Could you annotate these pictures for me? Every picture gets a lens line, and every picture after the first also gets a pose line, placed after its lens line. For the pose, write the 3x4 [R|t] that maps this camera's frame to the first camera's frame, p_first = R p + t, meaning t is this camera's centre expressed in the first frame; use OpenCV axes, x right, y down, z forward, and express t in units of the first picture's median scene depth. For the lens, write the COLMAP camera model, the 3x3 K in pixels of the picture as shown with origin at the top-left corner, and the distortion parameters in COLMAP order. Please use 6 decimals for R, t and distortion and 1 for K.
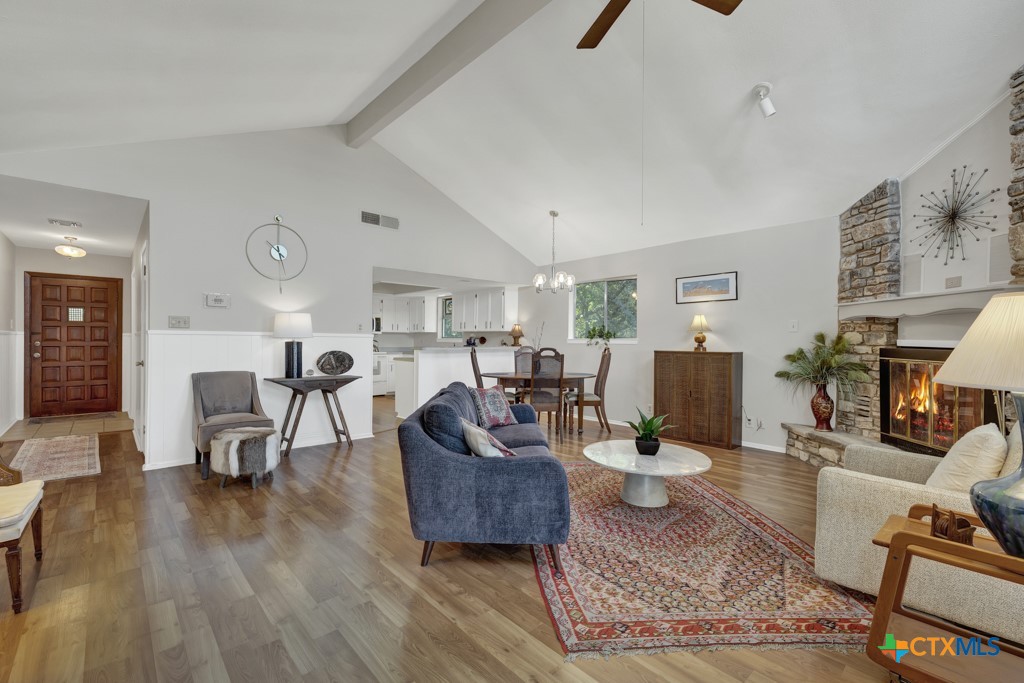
lens RADIAL K [[459.5, 0, 513.5], [0, 459.5, 342.6], [0, 0, 1]] dist [-0.000806, -0.000078]
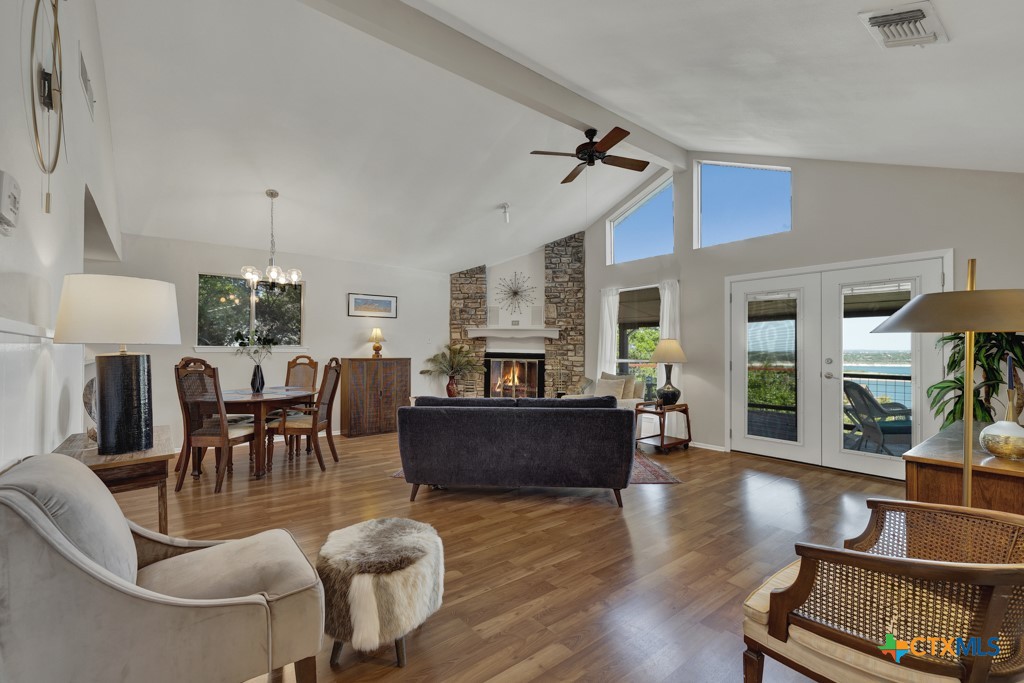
lens RADIAL K [[441.3, 0, 512.4], [0, 441.3, 345.3], [0, 0, 1]] dist [0.001647, -0.000189]
pose [[0.044392, 0.008946, 0.998974, -0.954296], [0.001245, 0.999959, -0.009010, -0.004549], [-0.999013, 0.001643, 0.044379, 0.763422]]
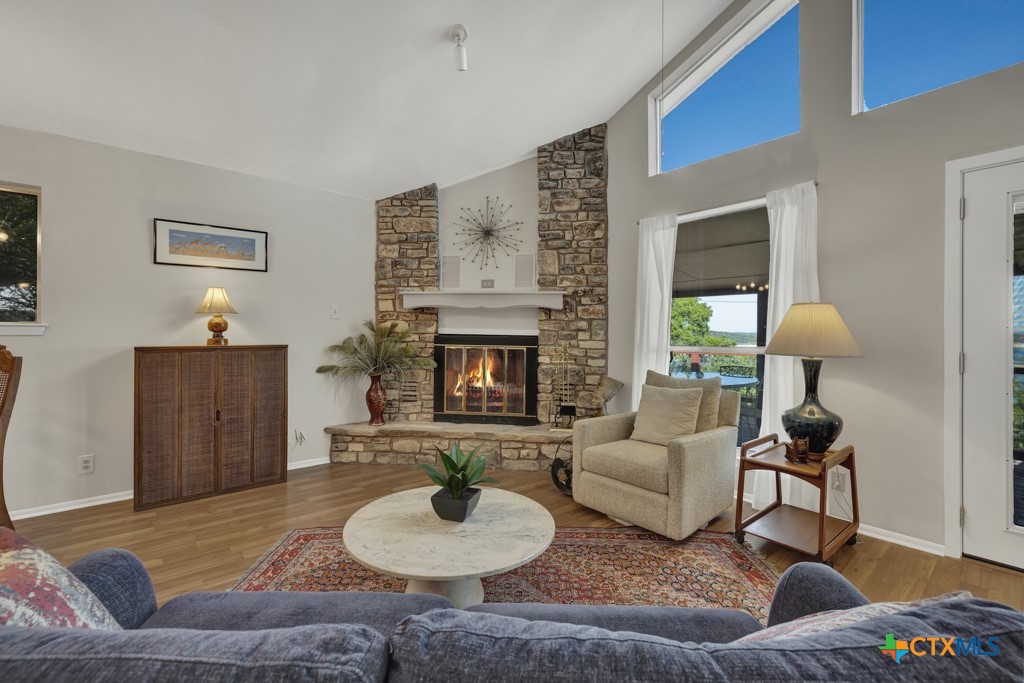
lens RADIAL K [[441.3, 0, 496.6], [0, 441.3, 330.6], [0, 0, 1]] dist [0.001647, -0.000189]
pose [[0.047507, -0.002974, 0.998866, -0.233326], [0.003081, 0.999991, 0.002831, -0.002609], [-0.998866, 0.002943, 0.047516, 0.759361]]
